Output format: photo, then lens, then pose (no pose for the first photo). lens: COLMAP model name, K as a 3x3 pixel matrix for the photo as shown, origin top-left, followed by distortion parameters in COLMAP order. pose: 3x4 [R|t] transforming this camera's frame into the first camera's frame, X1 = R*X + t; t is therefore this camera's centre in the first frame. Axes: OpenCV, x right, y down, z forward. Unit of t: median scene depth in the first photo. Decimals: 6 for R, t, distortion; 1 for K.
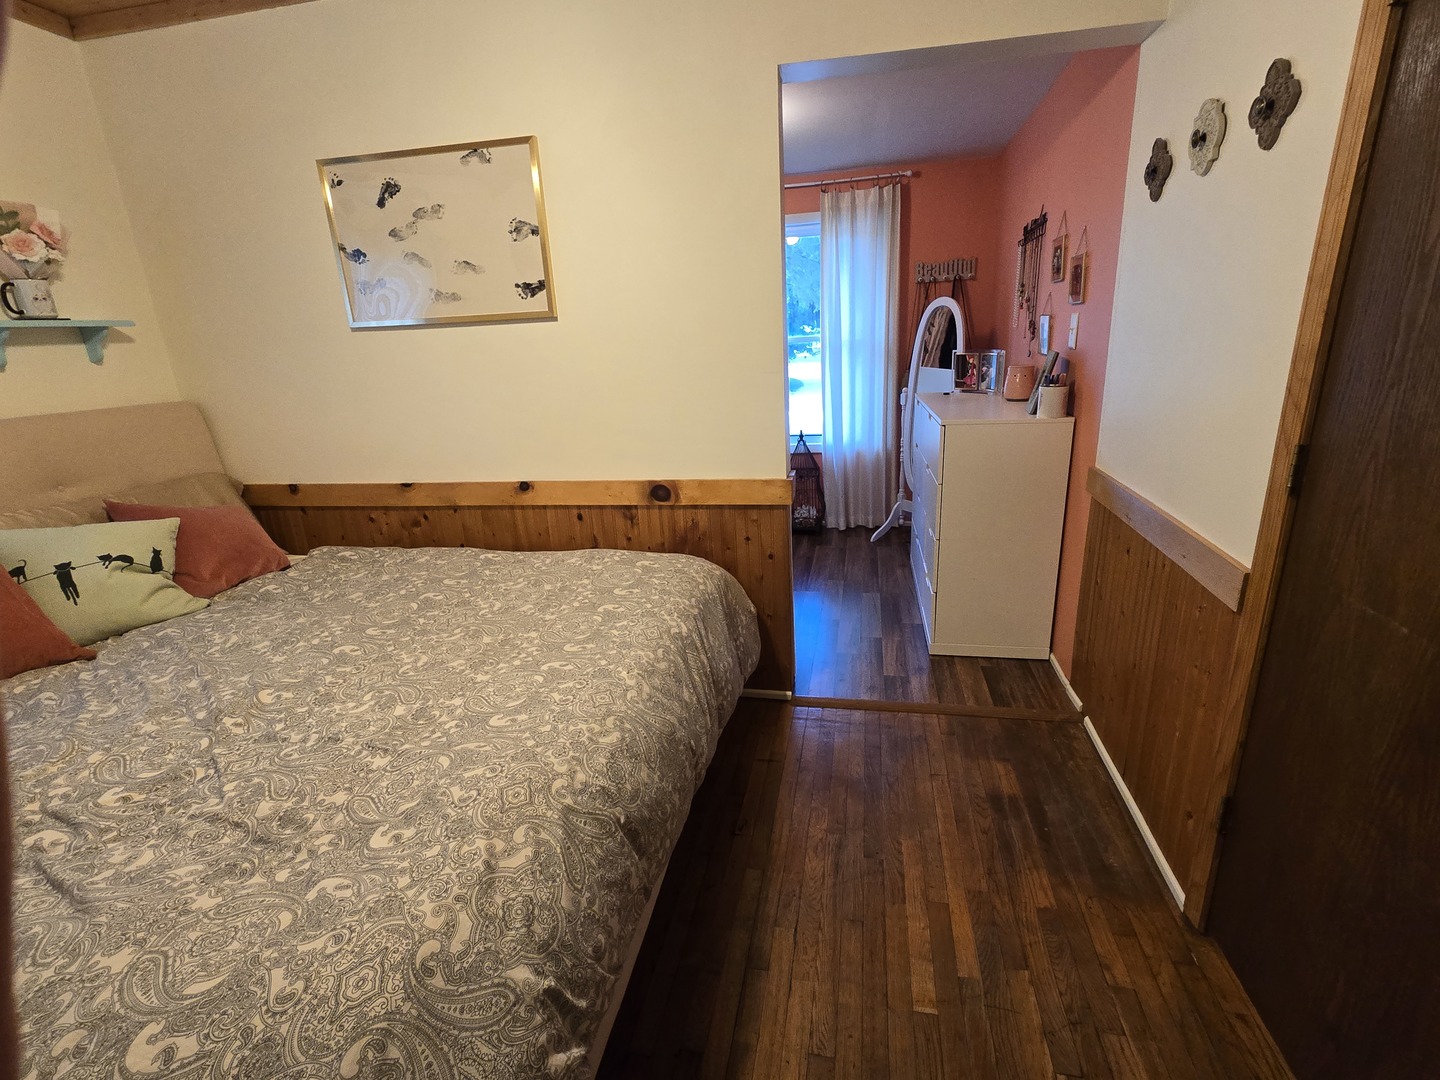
lens RADIAL K [[669.7, 0, 720.2], [0, 669.7, 543.2], [0, 0, 1]] dist [-0.005752, 0.004528]
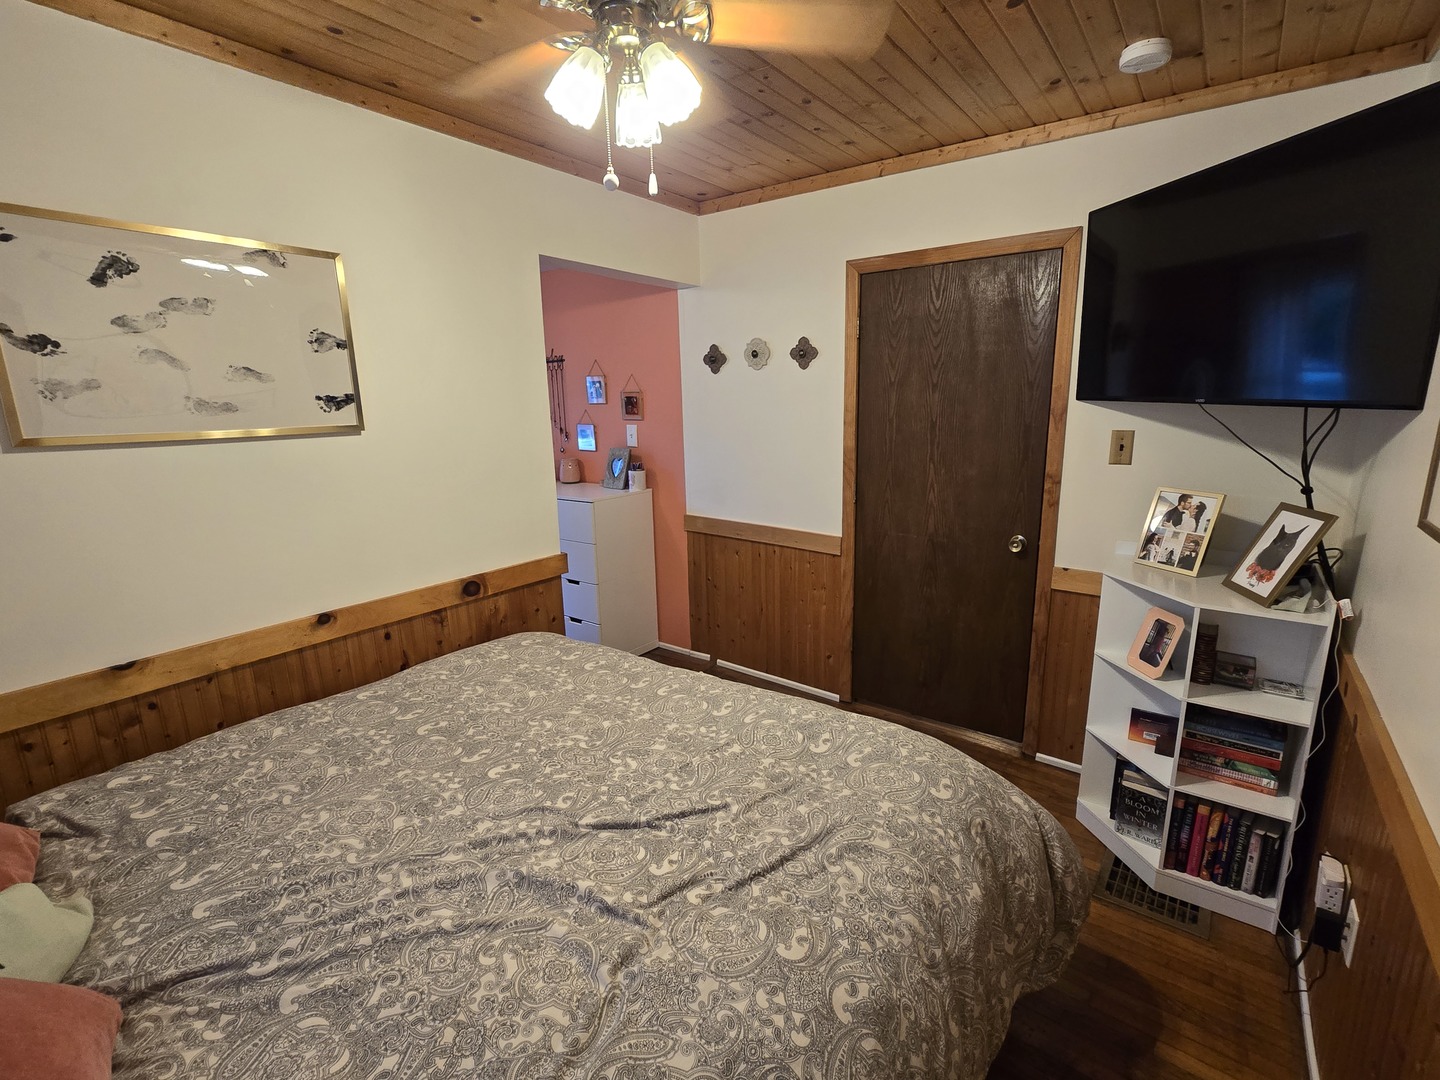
lens RADIAL K [[669.7, 0, 742.1], [0, 669.7, 539.6], [0, 0, 1]] dist [-0.005752, 0.004528]
pose [[0.423190, -0.151527, 0.893281, -0.920717], [0.267800, 0.962785, 0.036448, -0.079387], [-0.865560, 0.223797, 0.448020, 0.137676]]
